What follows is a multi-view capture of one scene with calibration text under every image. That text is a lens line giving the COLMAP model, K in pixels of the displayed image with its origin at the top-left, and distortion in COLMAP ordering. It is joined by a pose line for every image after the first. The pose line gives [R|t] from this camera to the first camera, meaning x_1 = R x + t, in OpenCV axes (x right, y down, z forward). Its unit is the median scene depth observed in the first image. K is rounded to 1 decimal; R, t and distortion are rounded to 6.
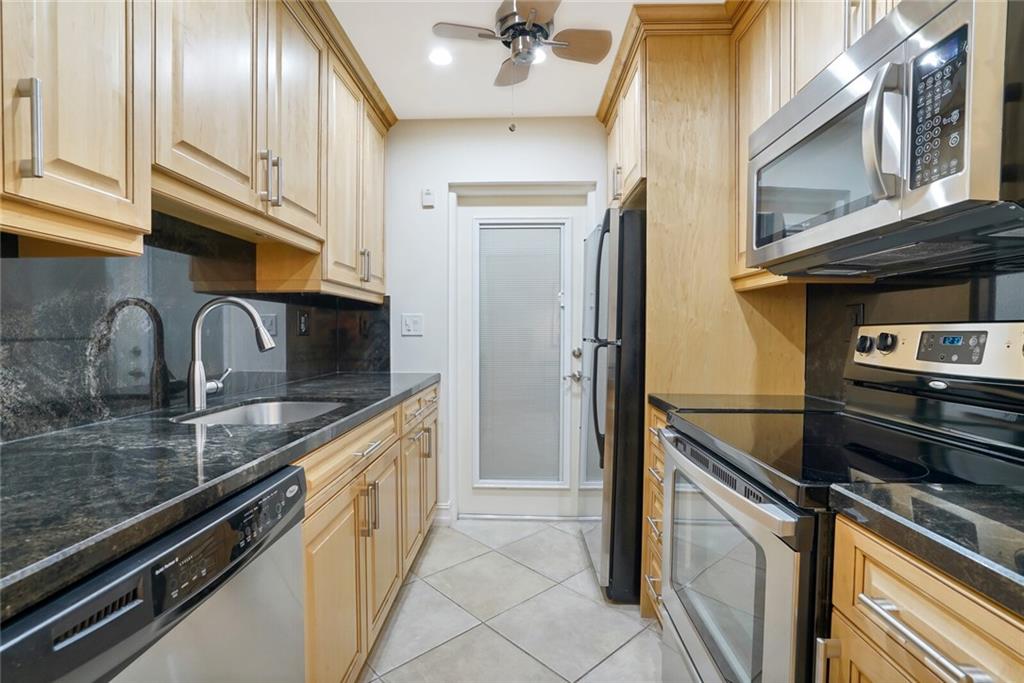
lens RADIAL K [[487.5, 0, 494.9], [0, 487.5, 344.9], [0, 0, 1]] dist [-0.049802, 0.016253]
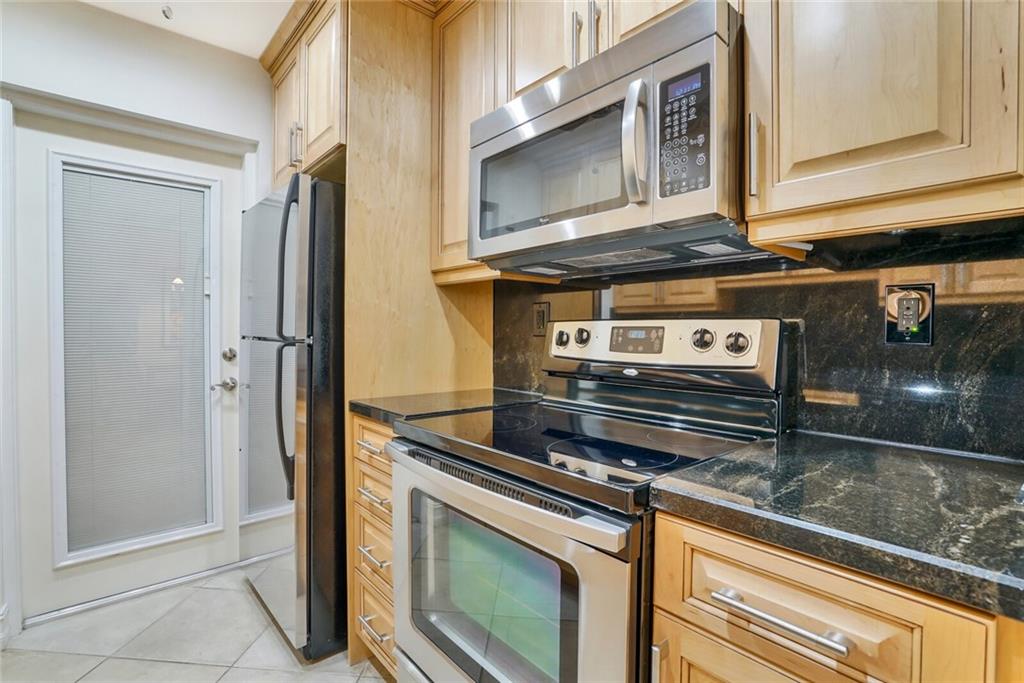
lens RADIAL K [[487.5, 0, 516.5], [0, 487.5, 338.9], [0, 0, 1]] dist [-0.049802, 0.016253]
pose [[0.710905, -0.012562, 0.703175, -0.079890], [0.016753, 0.999859, 0.000925, -0.002711], [-0.703088, 0.011123, 0.711016, 0.219550]]
